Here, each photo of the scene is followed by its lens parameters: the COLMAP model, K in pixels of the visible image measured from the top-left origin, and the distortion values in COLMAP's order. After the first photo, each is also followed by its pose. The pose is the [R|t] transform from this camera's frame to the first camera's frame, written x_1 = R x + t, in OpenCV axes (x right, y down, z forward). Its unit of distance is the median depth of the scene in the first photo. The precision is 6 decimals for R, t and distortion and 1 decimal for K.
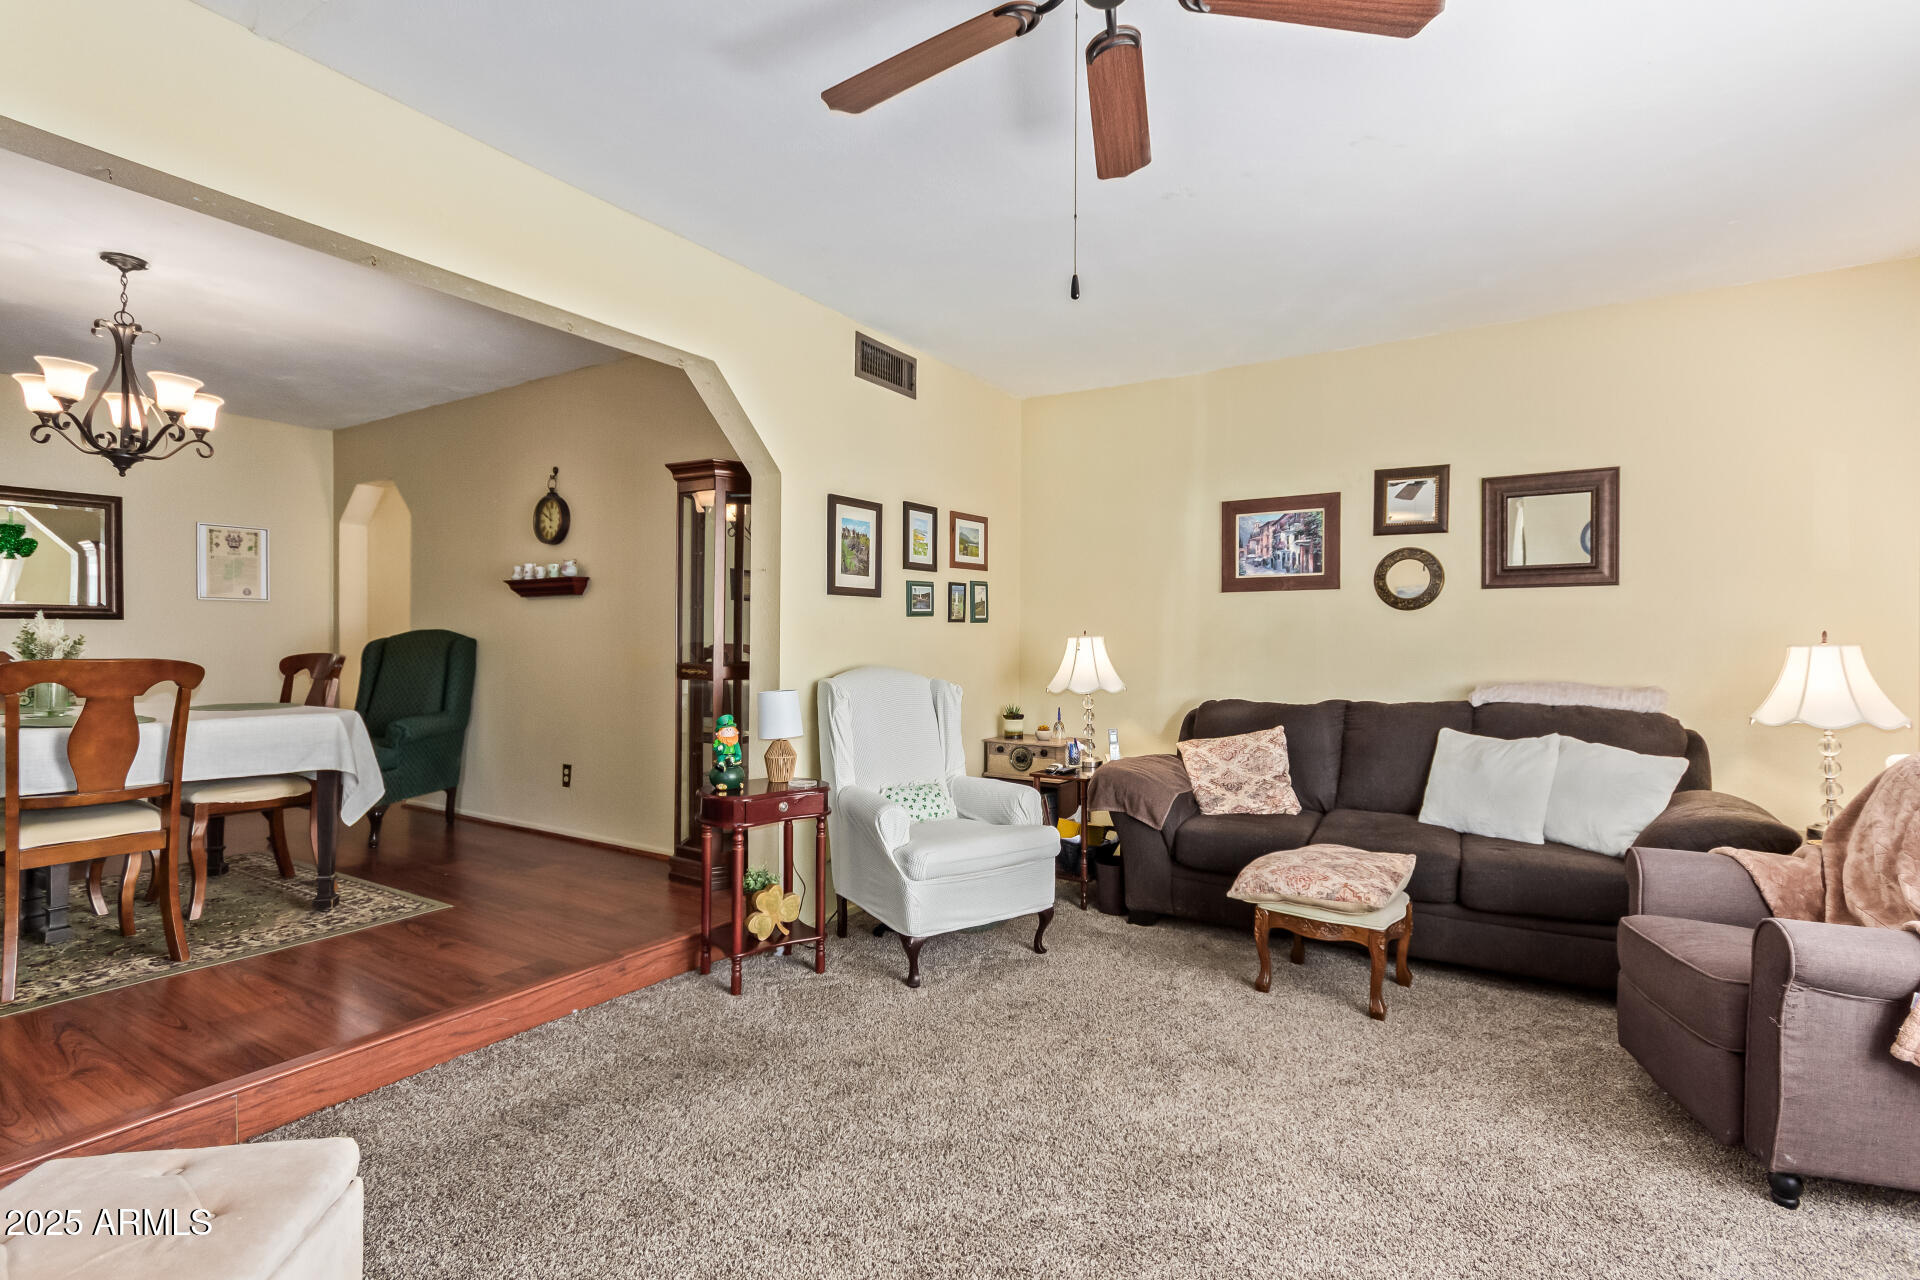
lens RADIAL K [[891.7, 0, 974.9], [0, 891.7, 649.9], [0, 0, 1]] dist [0.003185, 0.001334]
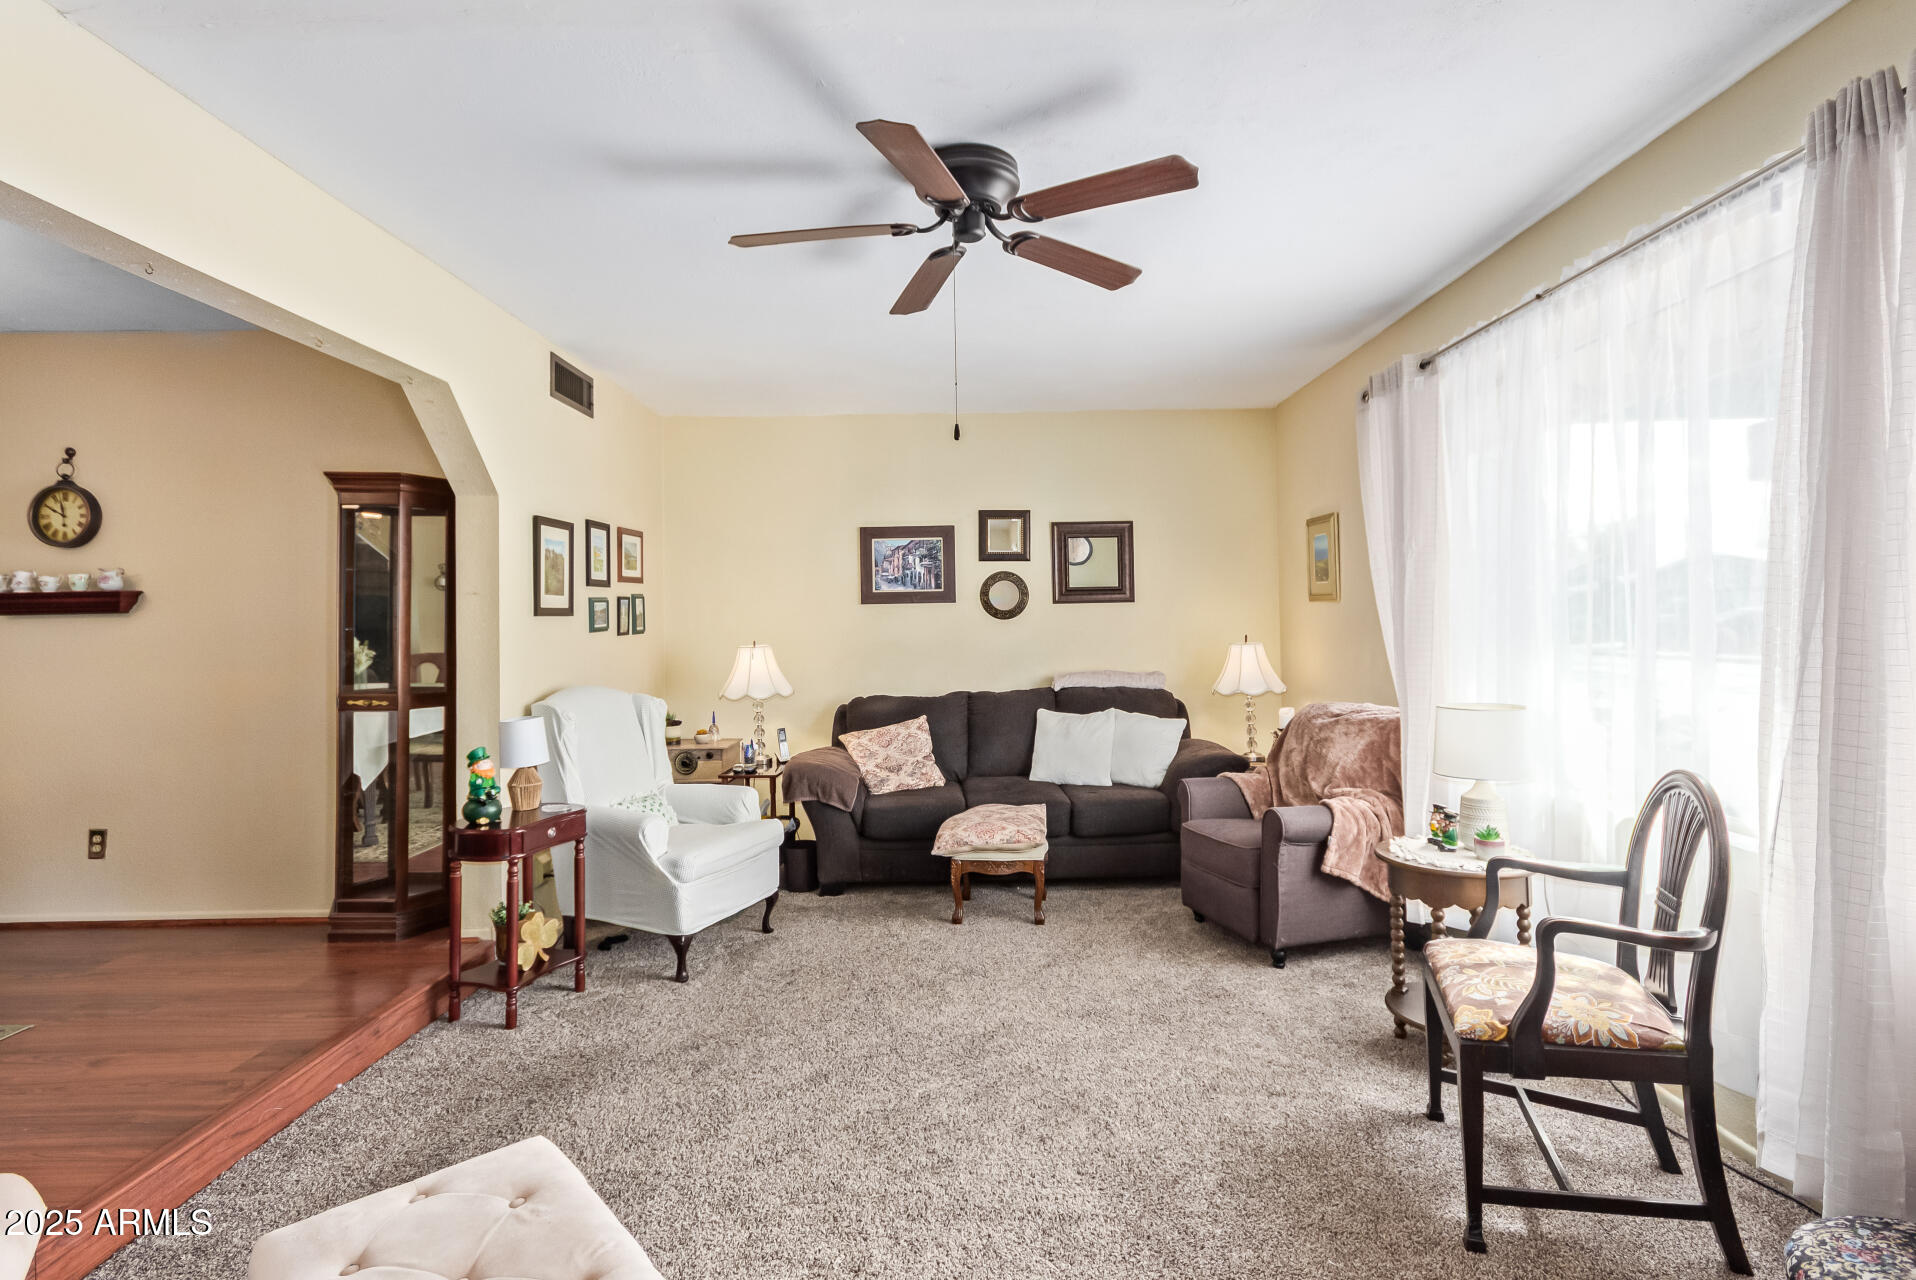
lens RADIAL K [[928.5, 0, 972.4], [0, 928.5, 608.2], [0, 0, 1]] dist [0.002956, 0.001103]
pose [[0.842076, -0.010142, 0.539263, -0.331644], [0.023393, 0.999569, -0.017730, -0.043795], [-0.538851, 0.027544, 0.841951, -0.137910]]
